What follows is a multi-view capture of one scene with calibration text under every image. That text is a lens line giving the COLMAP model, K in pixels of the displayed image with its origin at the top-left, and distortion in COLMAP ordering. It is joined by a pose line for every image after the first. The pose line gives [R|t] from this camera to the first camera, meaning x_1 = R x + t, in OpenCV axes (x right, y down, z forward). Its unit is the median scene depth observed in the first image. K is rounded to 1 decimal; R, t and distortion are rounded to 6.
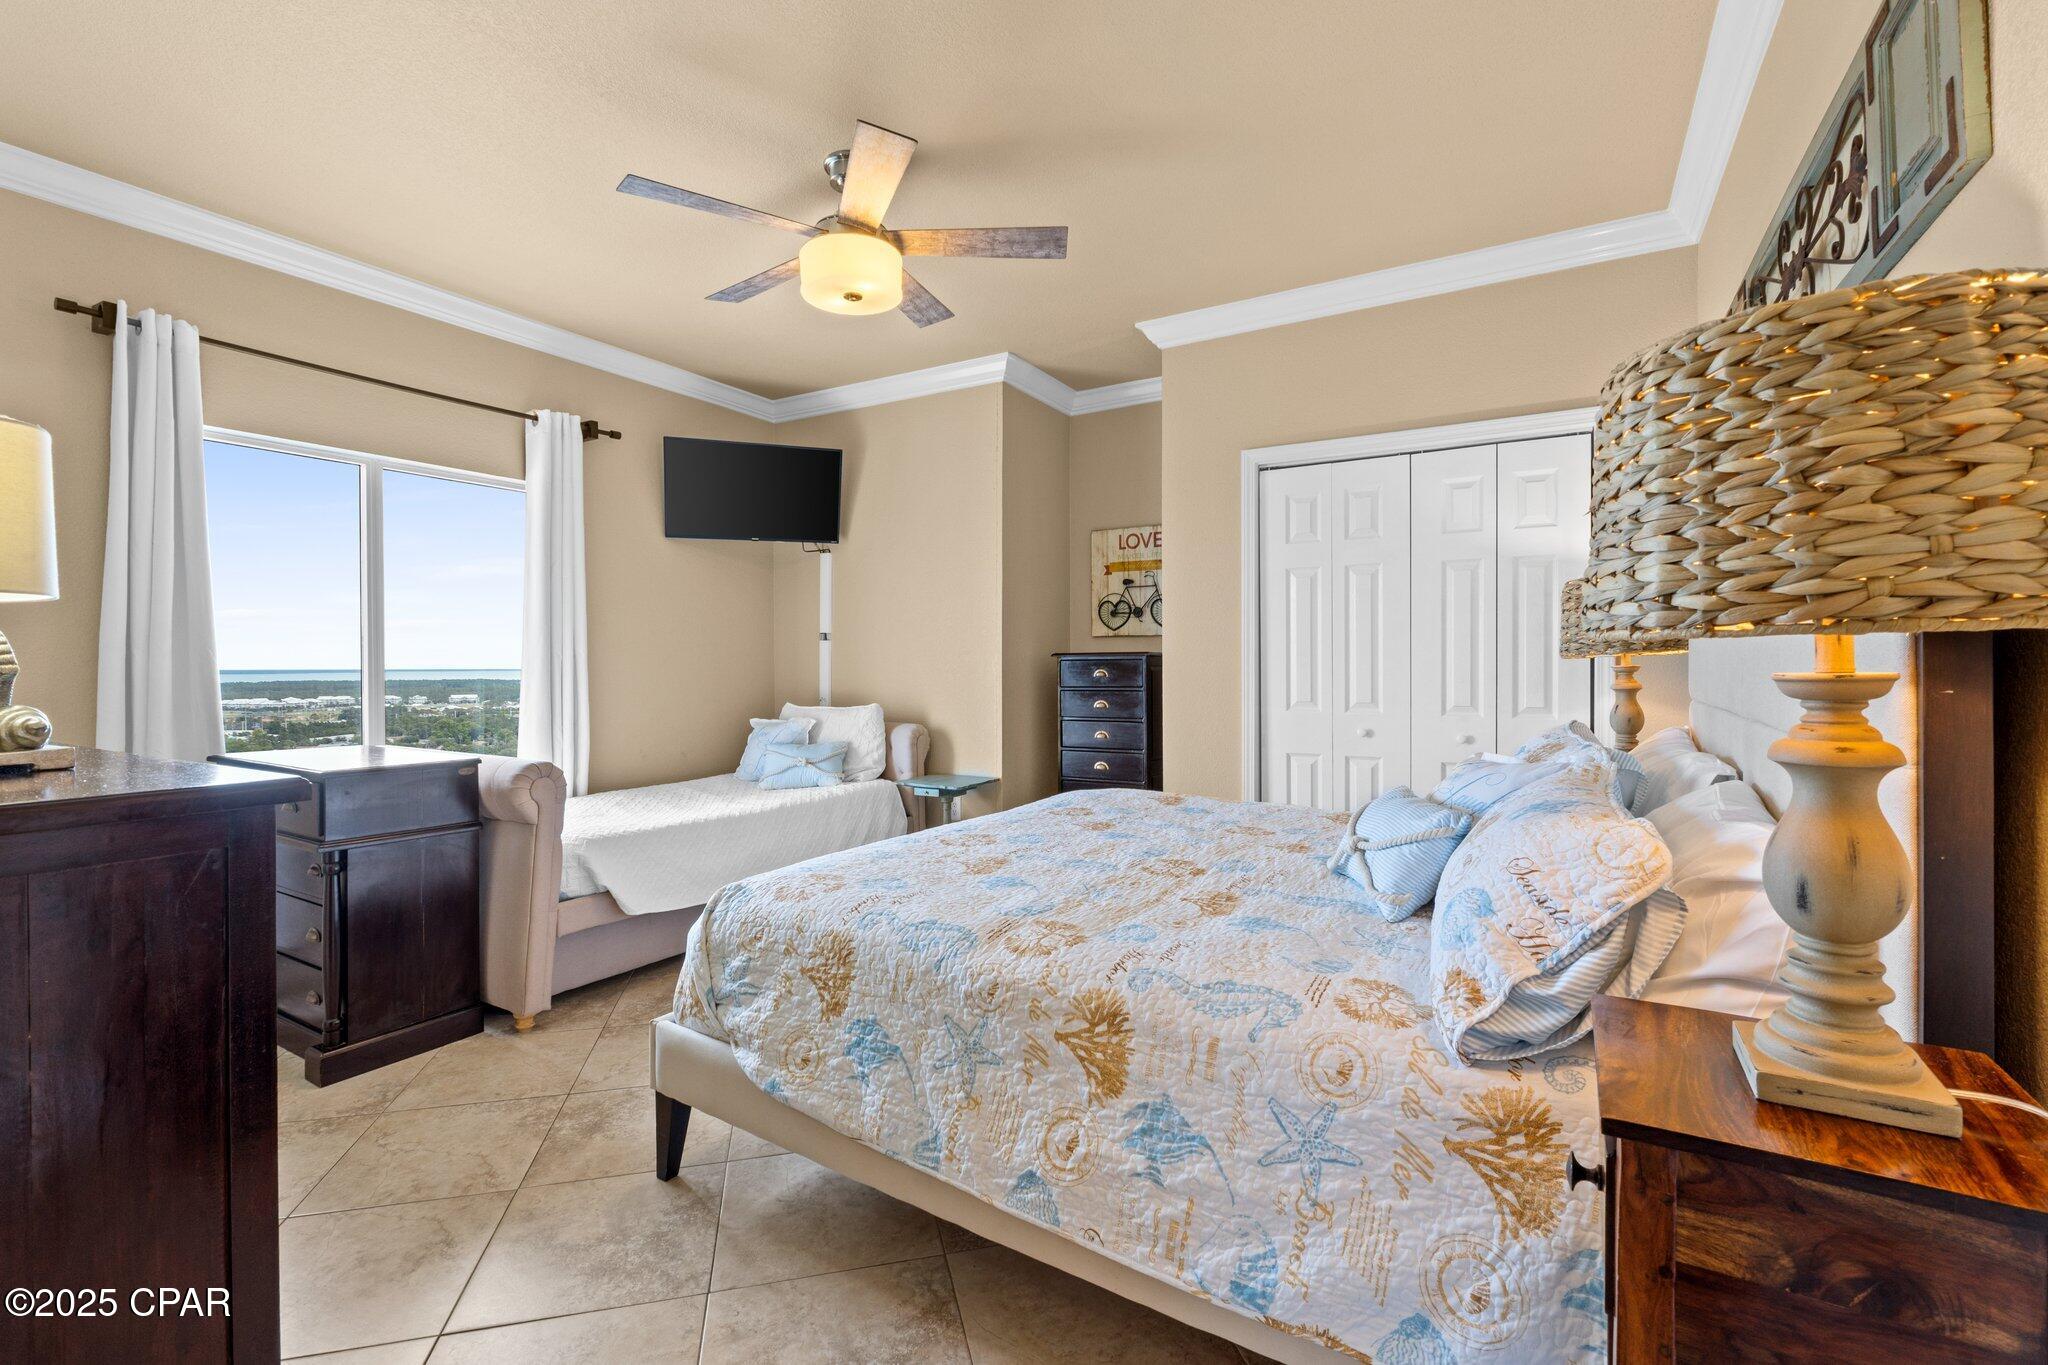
lens RADIAL K [[864.2, 0, 1016.8], [0, 864.2, 663.8], [0, 0, 1]] dist [-0.001391, 0.000019]
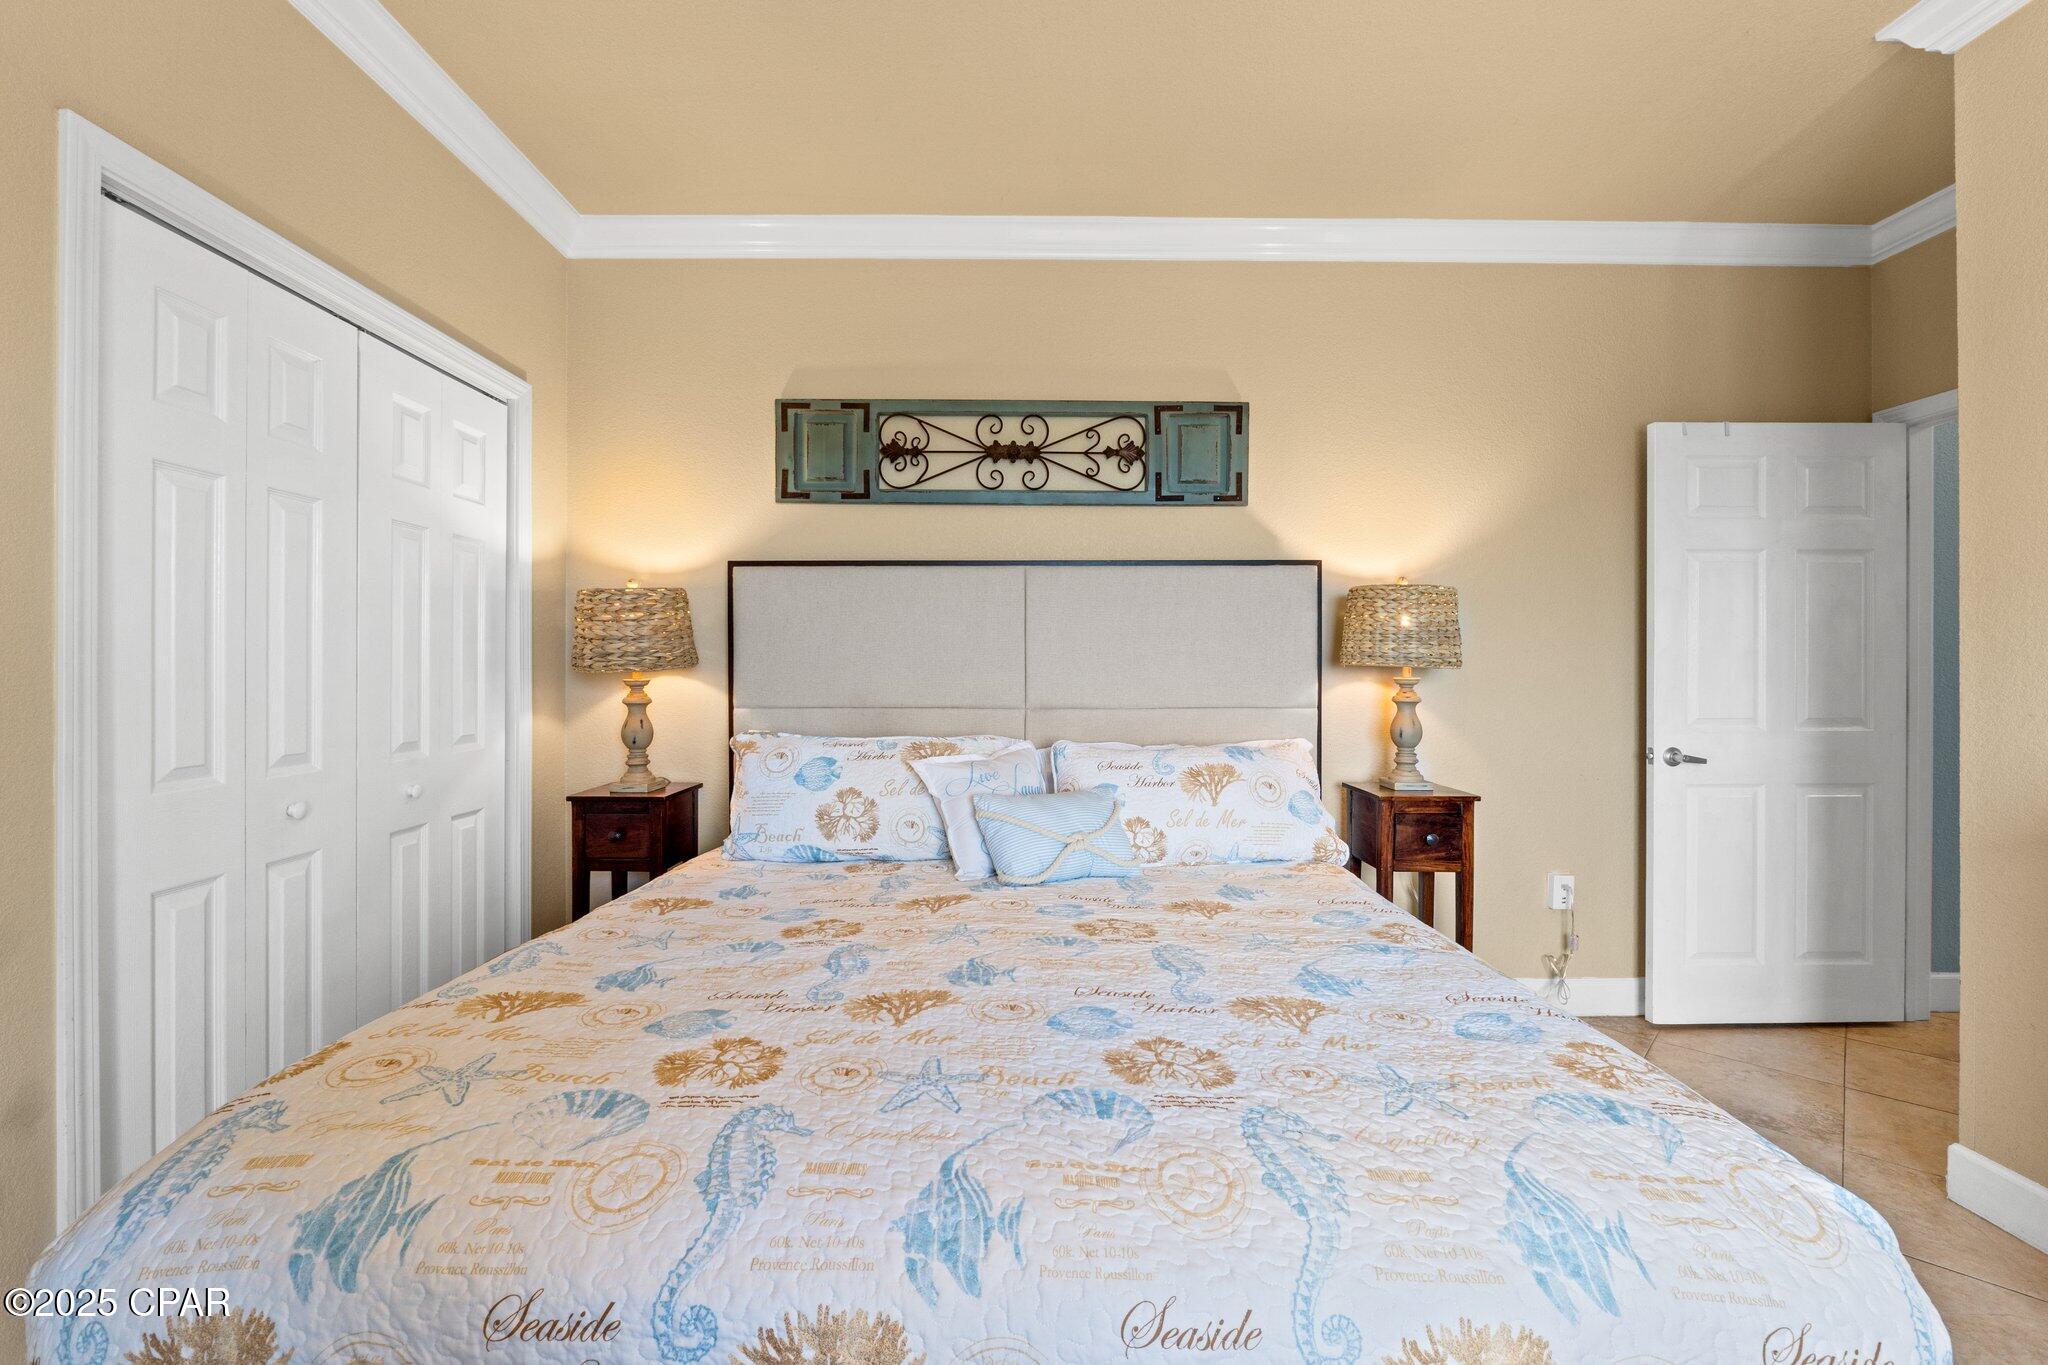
lens RADIAL K [[864.2, 0, 1016.8], [0, 864.2, 663.8], [0, 0, 1]] dist [-0.001391, 0.000019]
pose [[-0.517088, 0.005959, 0.855912, -0.211734], [0.003785, 0.999982, -0.004676, -0.005298], [-0.855924, 0.000821, -0.517101, 0.673978]]
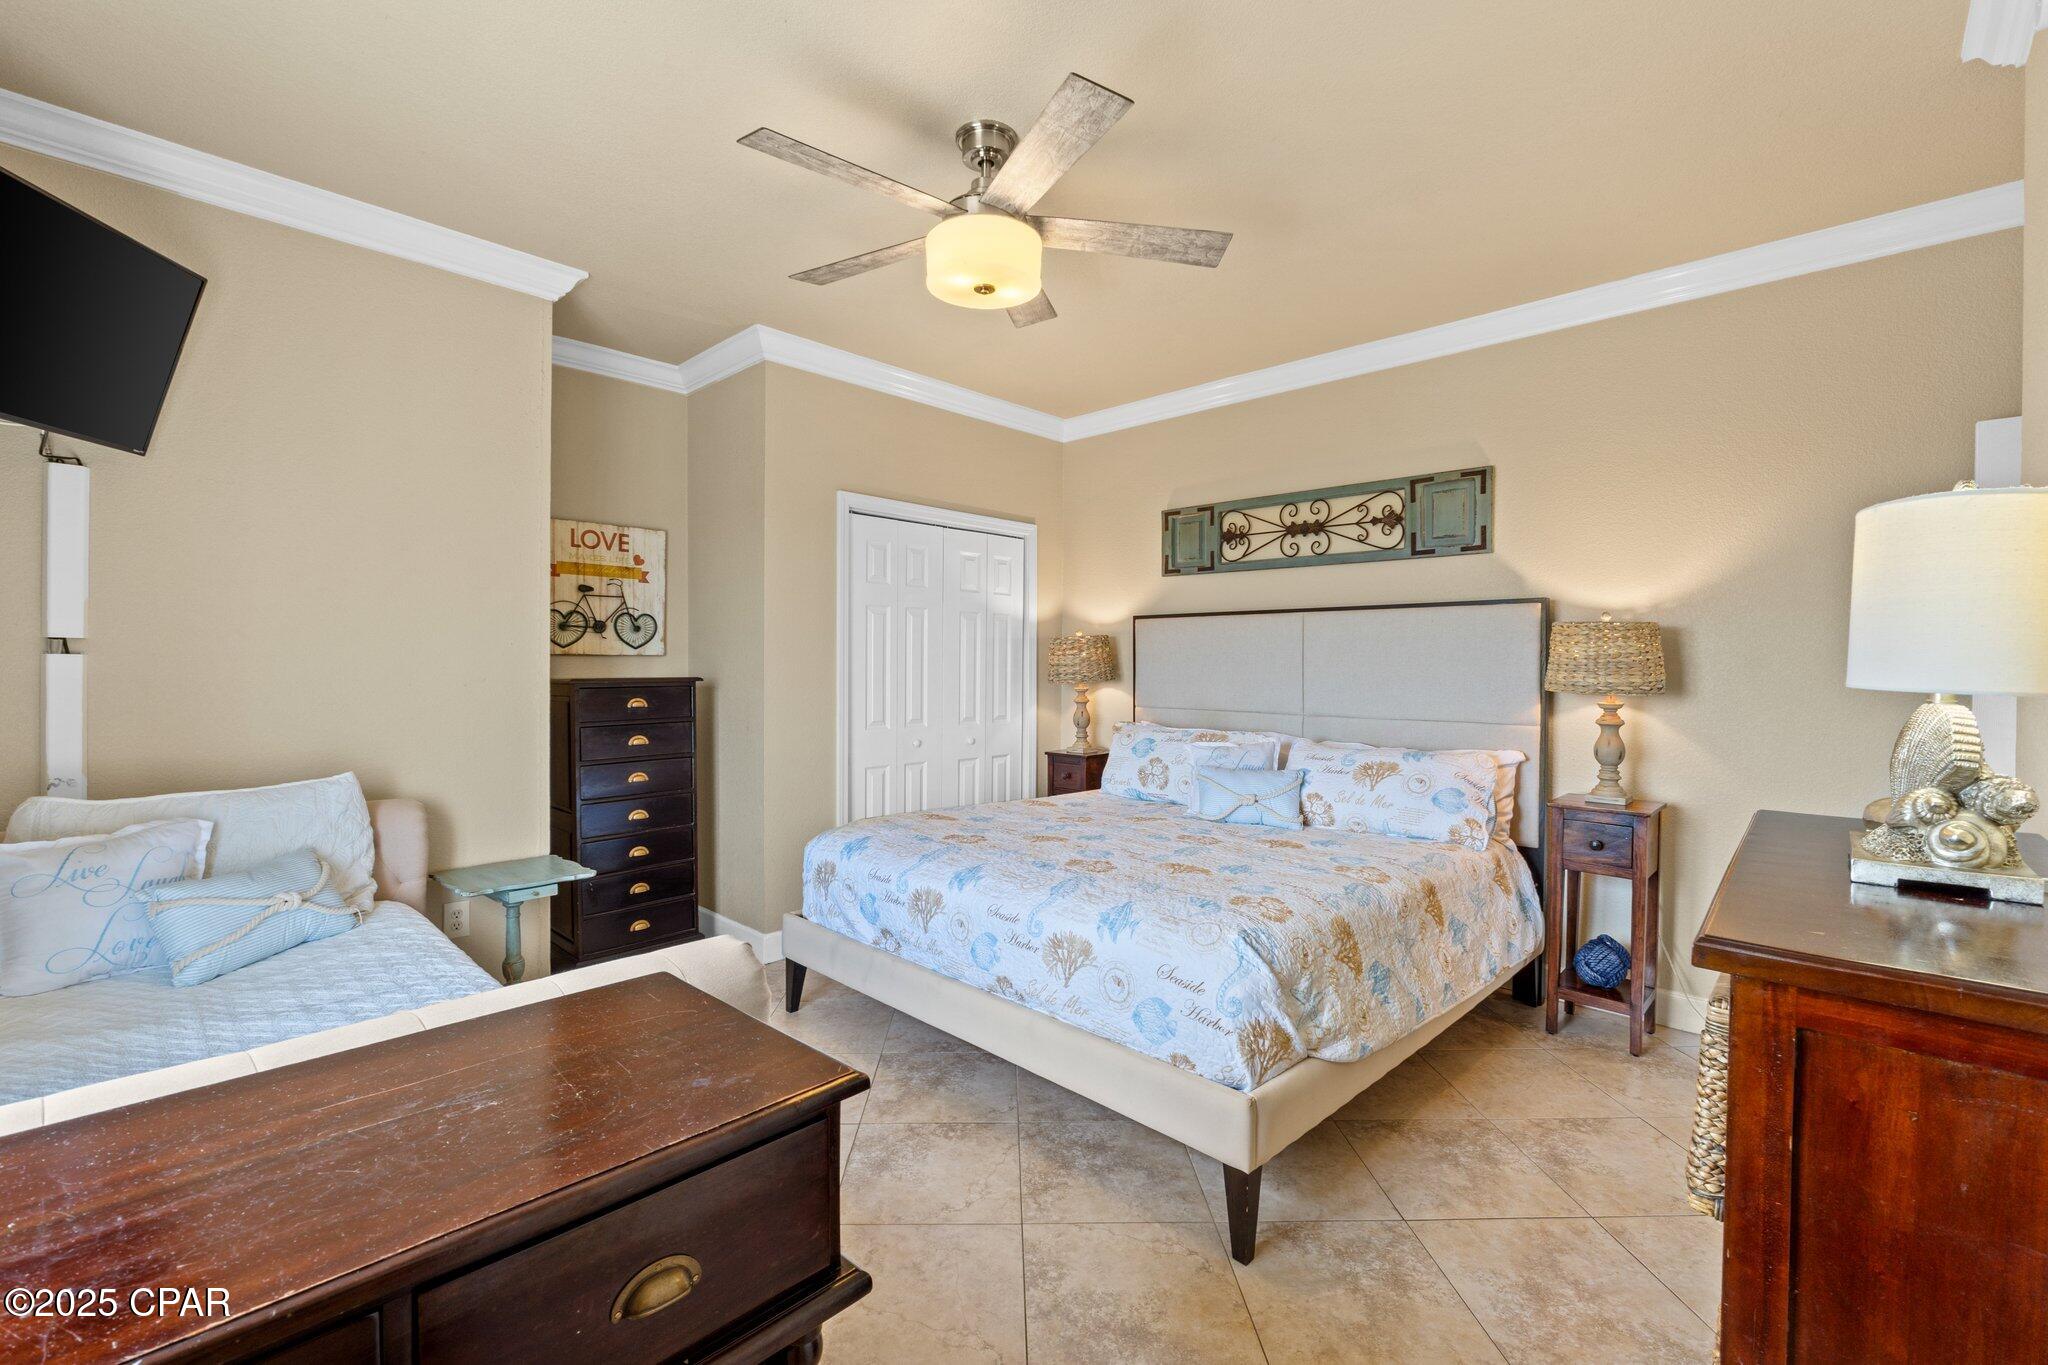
lens RADIAL K [[864.2, 0, 1016.8], [0, 864.2, 663.8], [0, 0, 1]] dist [-0.001391, 0.000019]
pose [[0.235291, 0.003683, 0.971918, -0.580347], [-0.002821, 0.999991, -0.003106, -0.023415], [-0.971921, -0.002011, 0.235299, 0.427744]]
